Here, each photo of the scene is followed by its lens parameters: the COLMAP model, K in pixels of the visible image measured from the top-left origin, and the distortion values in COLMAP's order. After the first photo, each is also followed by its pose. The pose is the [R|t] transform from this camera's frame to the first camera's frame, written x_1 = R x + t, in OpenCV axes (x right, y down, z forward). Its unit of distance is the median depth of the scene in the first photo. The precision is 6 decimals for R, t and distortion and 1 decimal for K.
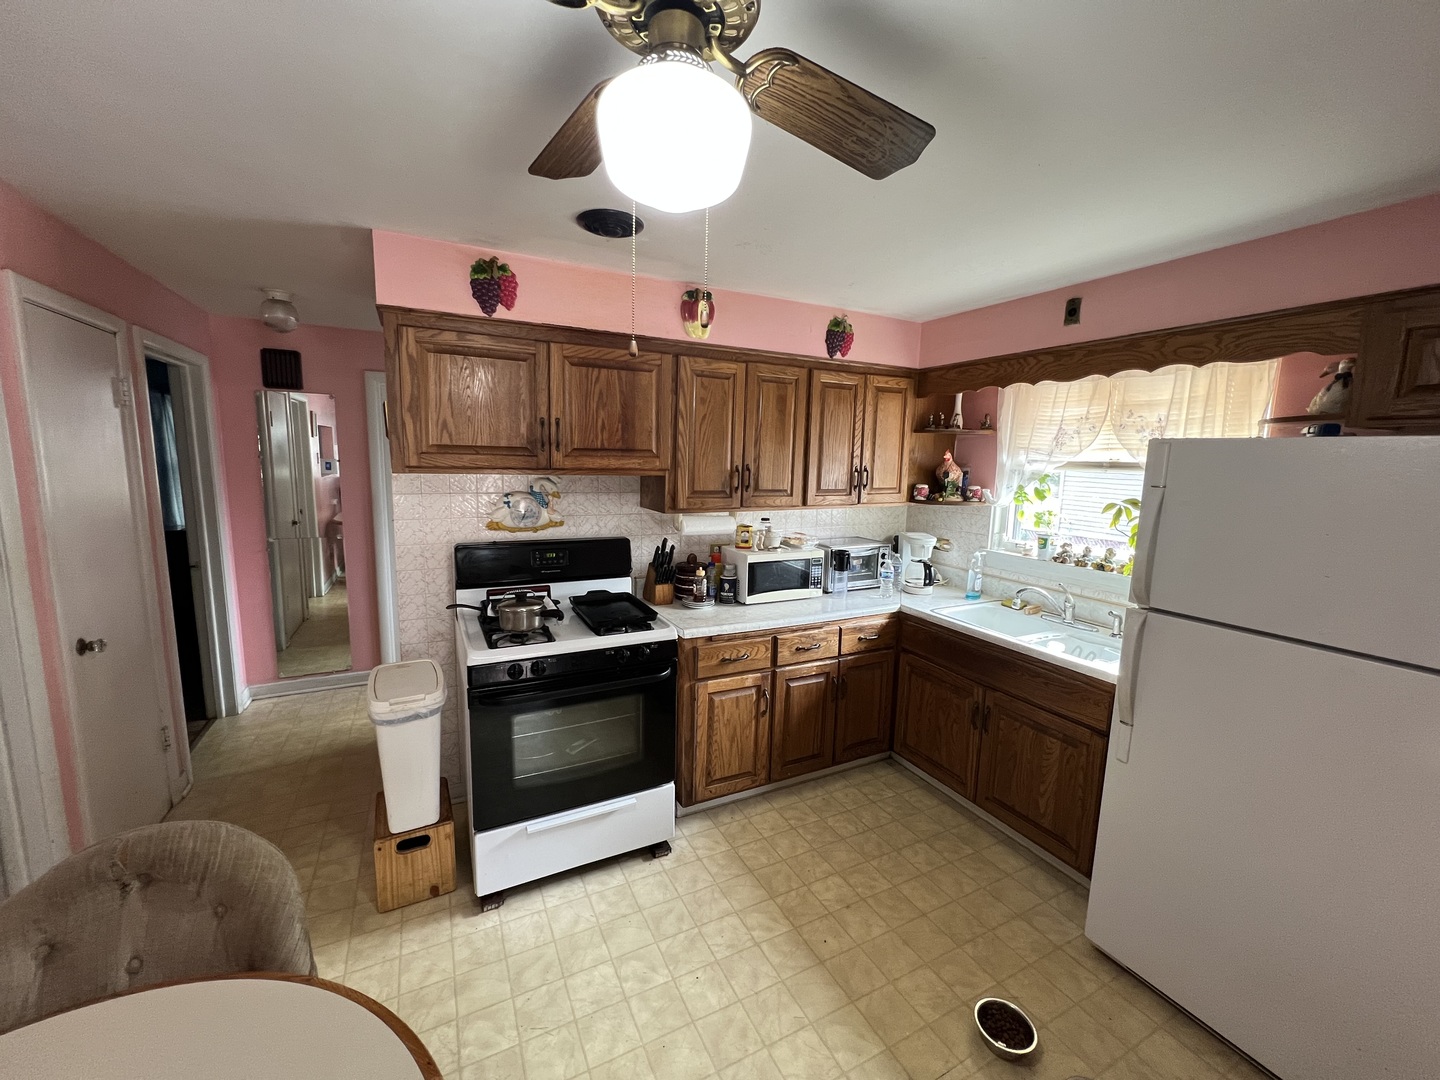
lens RADIAL K [[575.5, 0, 715.0], [0, 575.5, 536.0], [0, 0, 1]] dist [-0.003434, 0.000450]
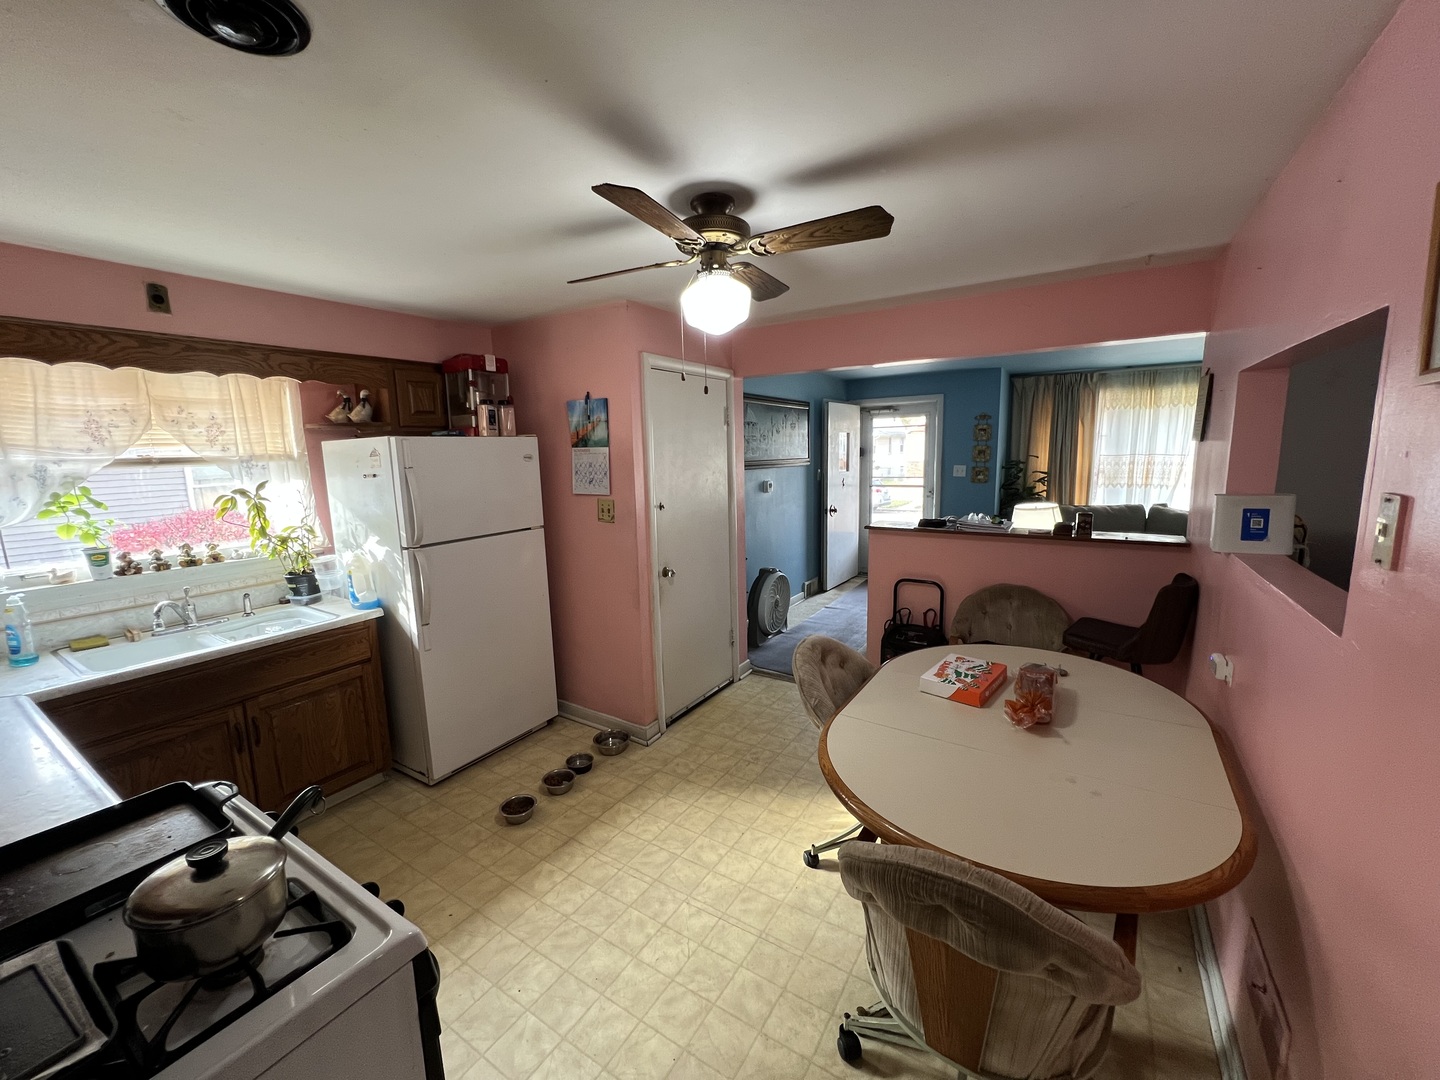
lens RADIAL K [[575.5, 0, 715.0], [0, 575.5, 536.0], [0, 0, 1]] dist [-0.003434, 0.000450]
pose [[-0.509632, -0.142668, 0.848482, -0.658429], [0.131548, 0.961641, 0.240709, -0.116047], [-0.850277, 0.234289, -0.471315, 0.717876]]
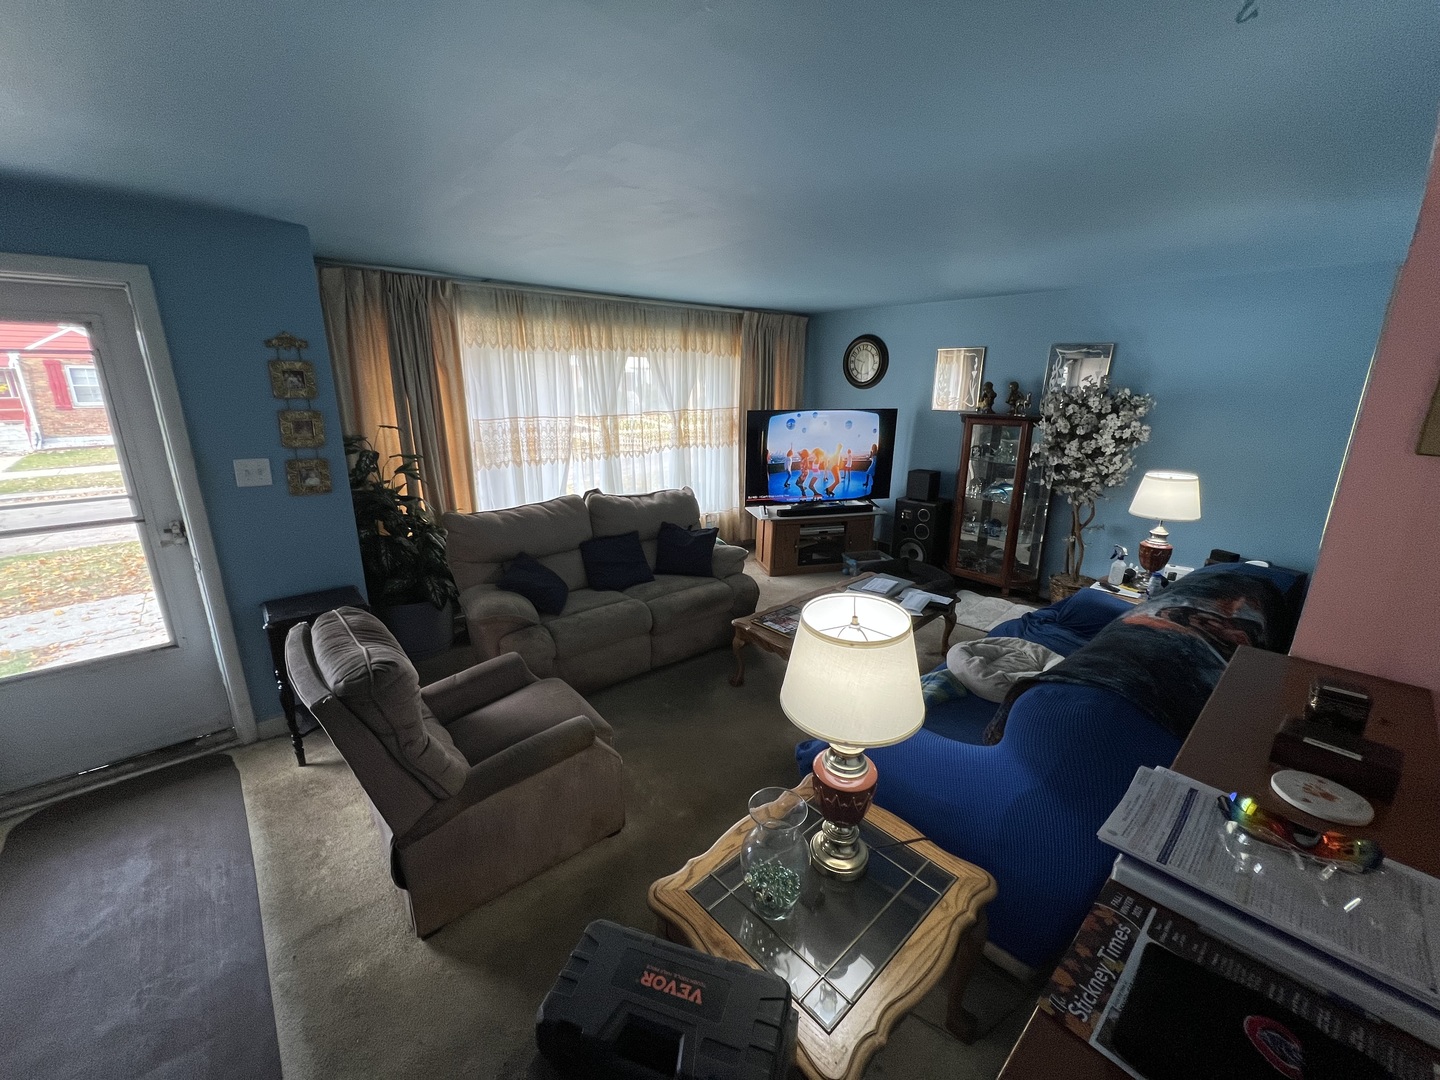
lens RADIAL K [[573.5, 0, 714.7], [0, 573.5, 535.8], [0, 0, 1]] dist [-0.002398, 0.000035]
pose [[-0.966273, 0.038037, -0.254695, 0.434073], [-0.065364, 0.920415, 0.385440, 0.008724], [0.249086, 0.389088, -0.886886, -0.274630]]
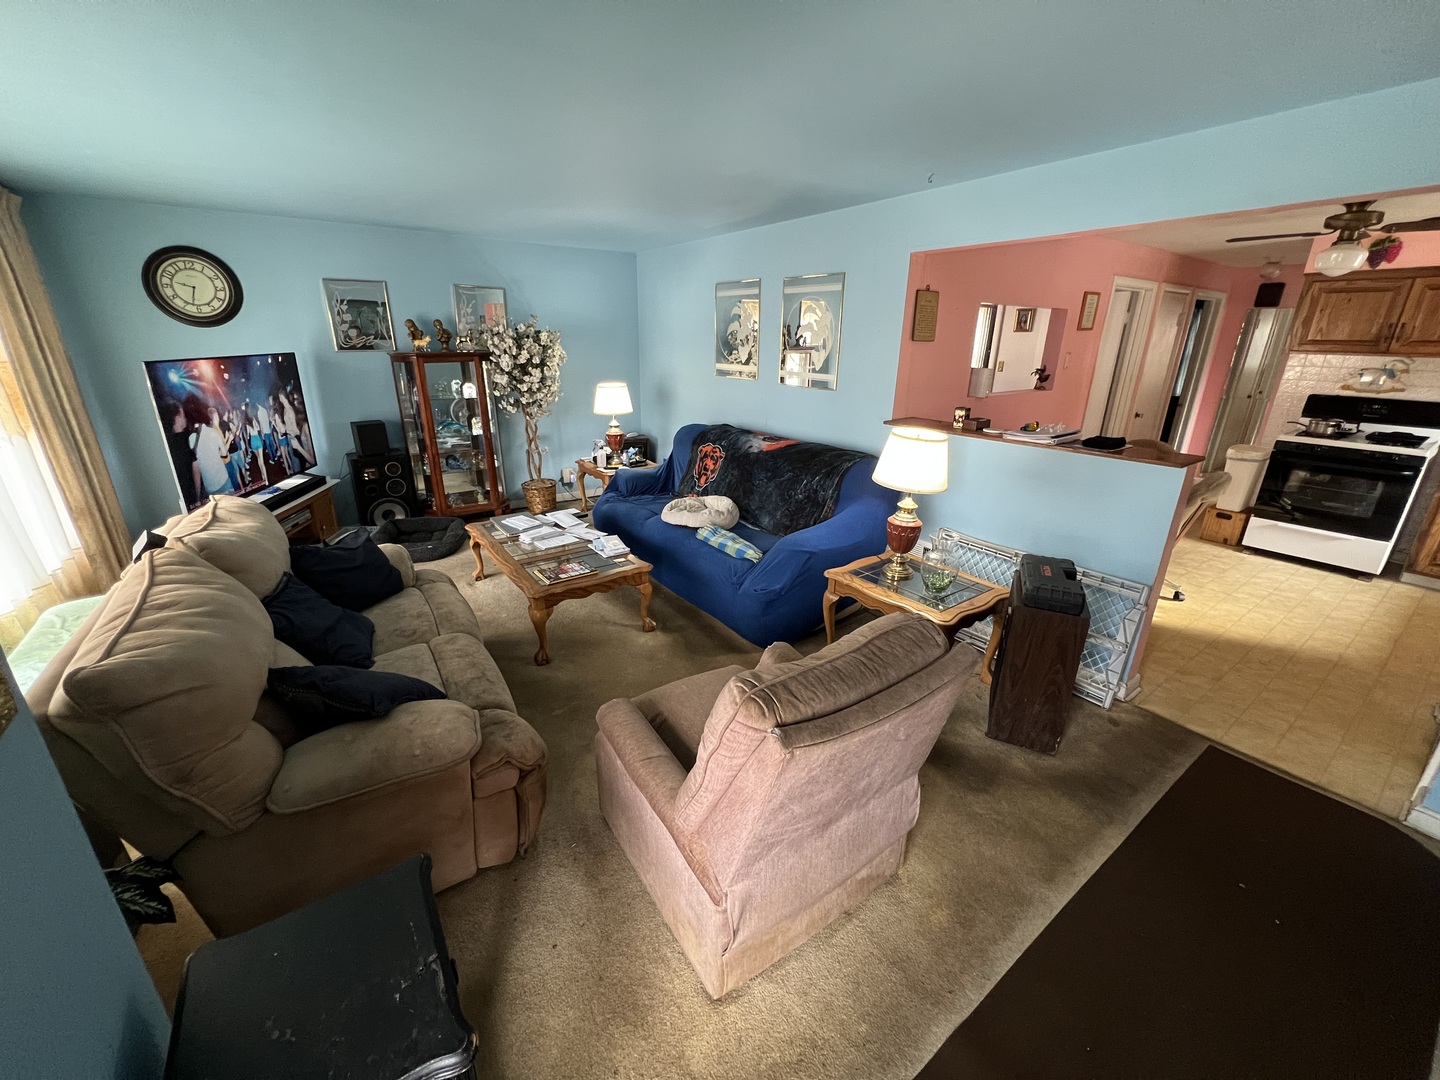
lens RADIAL K [[573.5, 0, 714.7], [0, 573.5, 535.8], [0, 0, 1]] dist [-0.002398, 0.000035]
pose [[0.150130, 0.303839, -0.940820, 1.141209], [-0.144574, 0.948123, 0.283128, 0.202617], [0.978038, 0.093513, 0.186269, -1.206133]]
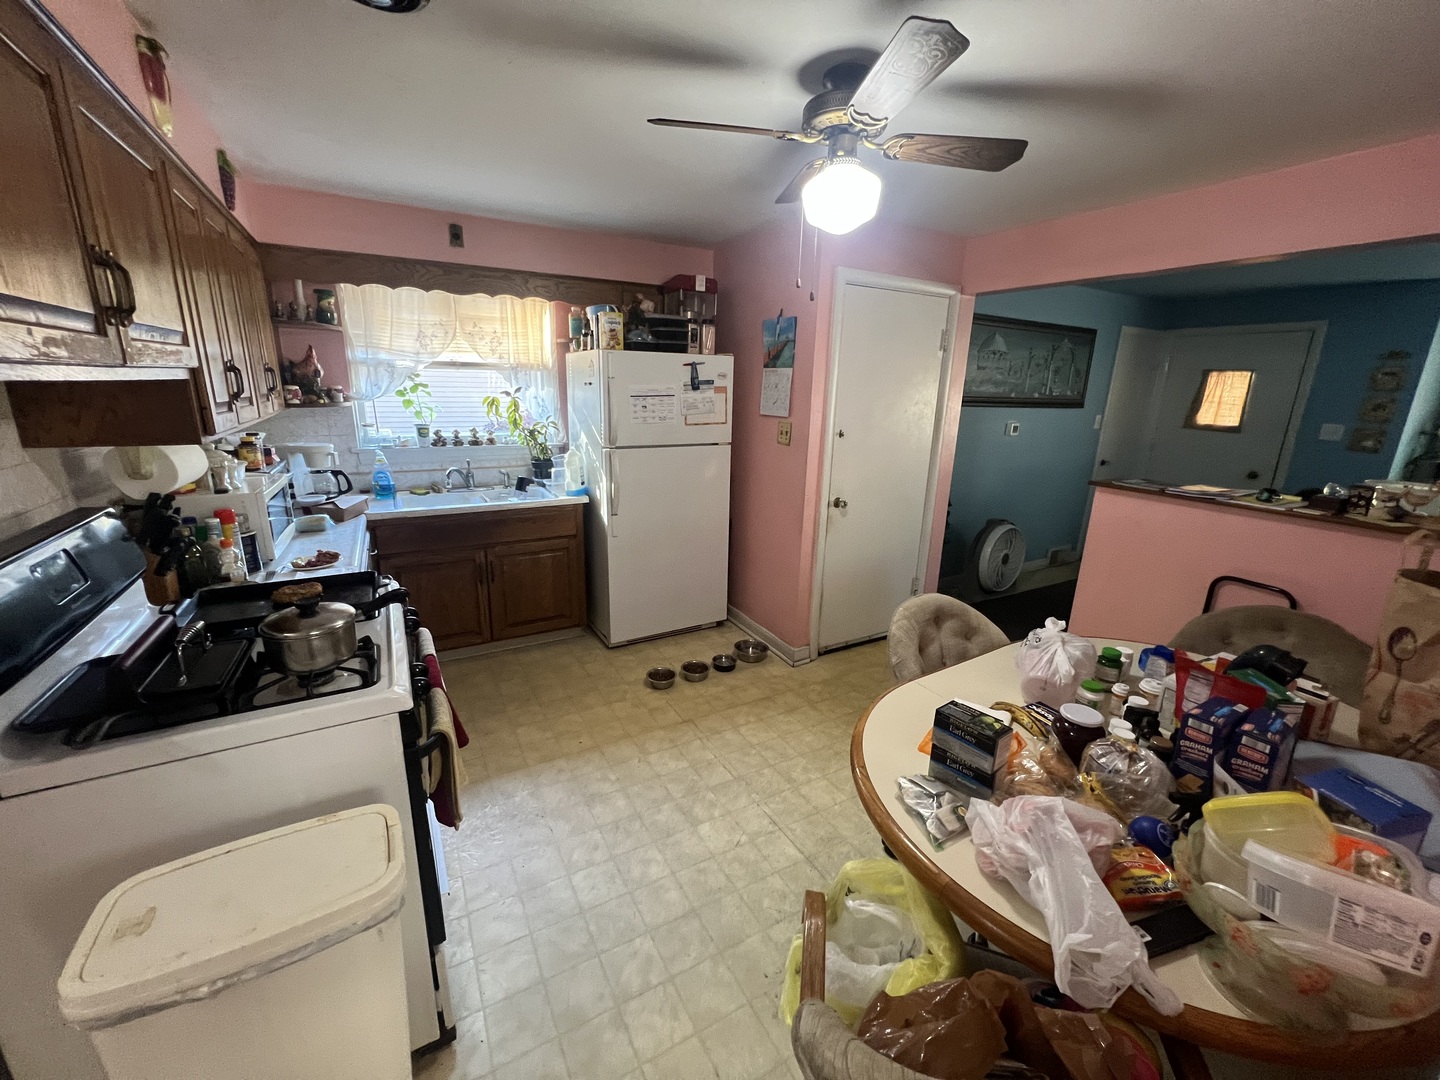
lens RADIAL K [[573.5, 0, 714.7], [0, 573.5, 535.8], [0, 0, 1]] dist [-0.002398, 0.000035]
pose [[-0.046643, -0.282175, 0.958229, -0.730540], [0.113507, 0.951562, 0.285737, -0.060871], [-0.992442, 0.122093, -0.012355, 0.511518]]
